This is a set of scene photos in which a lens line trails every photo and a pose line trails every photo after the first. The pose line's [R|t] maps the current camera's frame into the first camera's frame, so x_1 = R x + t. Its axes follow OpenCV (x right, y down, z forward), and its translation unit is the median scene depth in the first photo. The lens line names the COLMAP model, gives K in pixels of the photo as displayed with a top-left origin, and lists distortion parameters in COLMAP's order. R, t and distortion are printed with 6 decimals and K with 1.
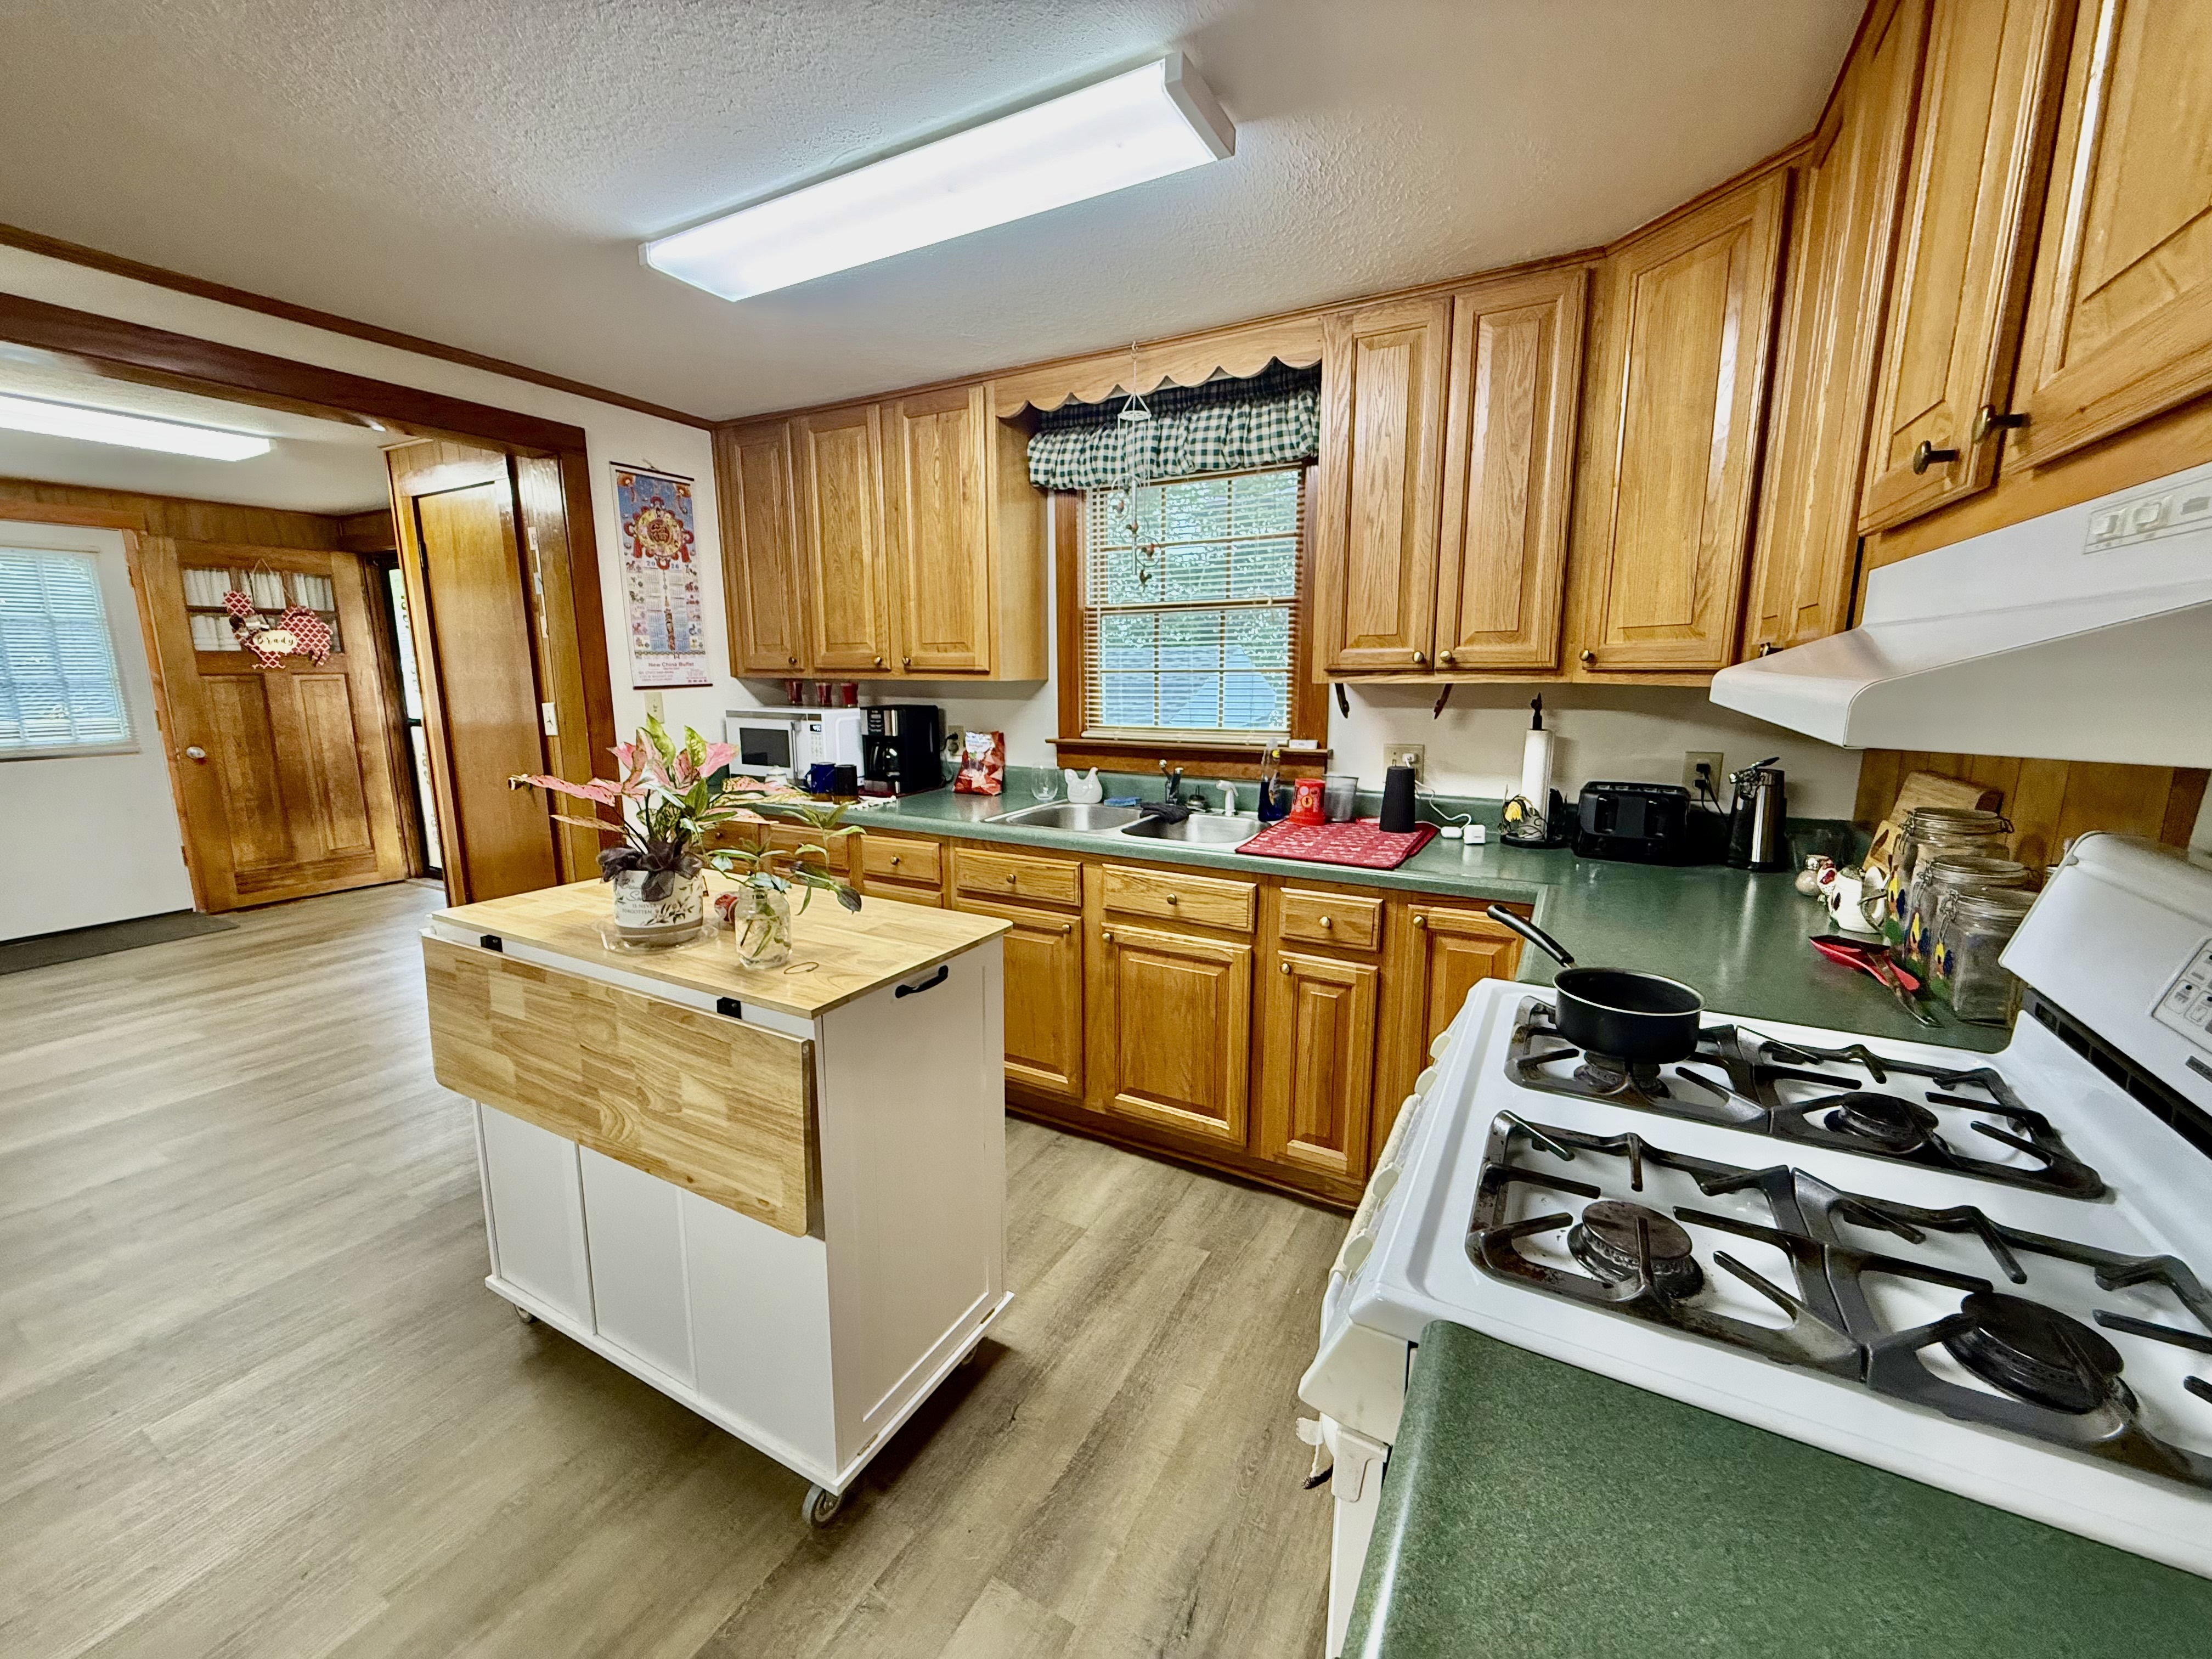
lens RADIAL K [[874.0, 0, 1095.7], [0, 874.0, 827.6], [0, 0, 1]] dist [-0.010160, 0.000051]
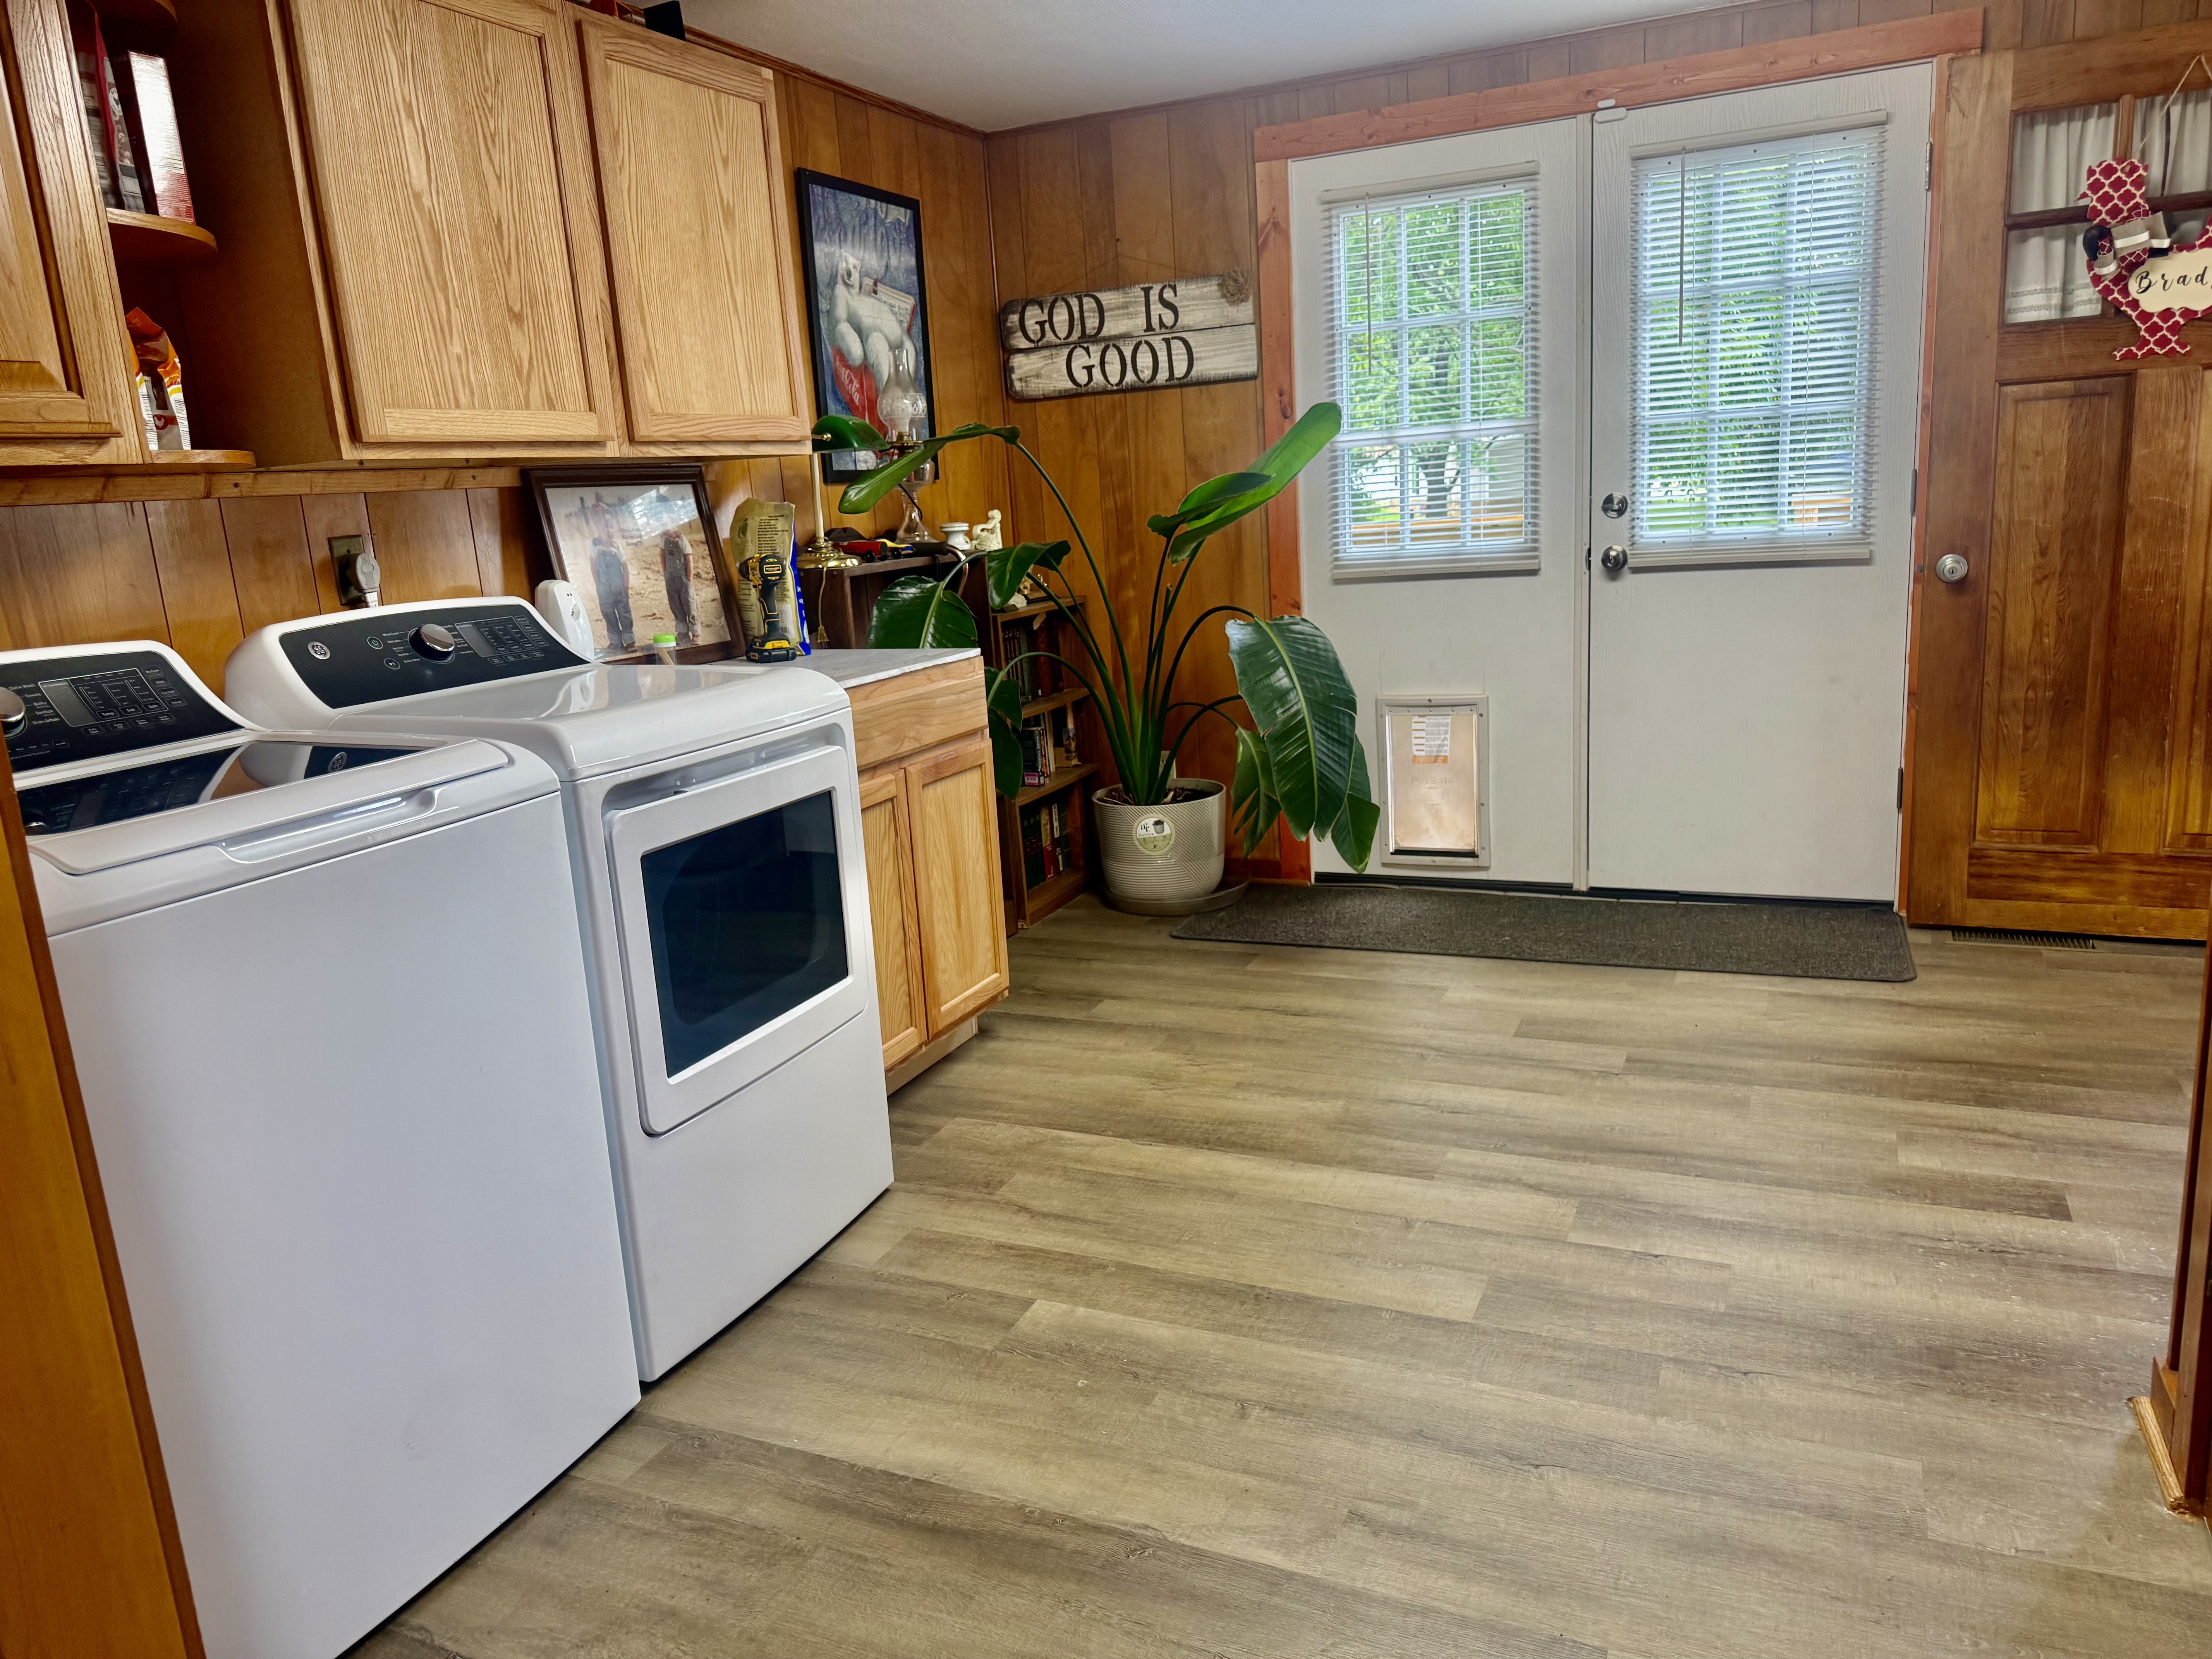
lens RADIAL K [[1551.3, 0, 1105.6], [0, 1551.3, 837.2], [0, 0, 1]] dist [-0.004058, -0.003803]
pose [[0.079310, 0.213202, -0.973784, -0.218923], [-0.117453, 0.972055, 0.203257, -0.048397], [0.989906, 0.098253, 0.102135, 0.394085]]
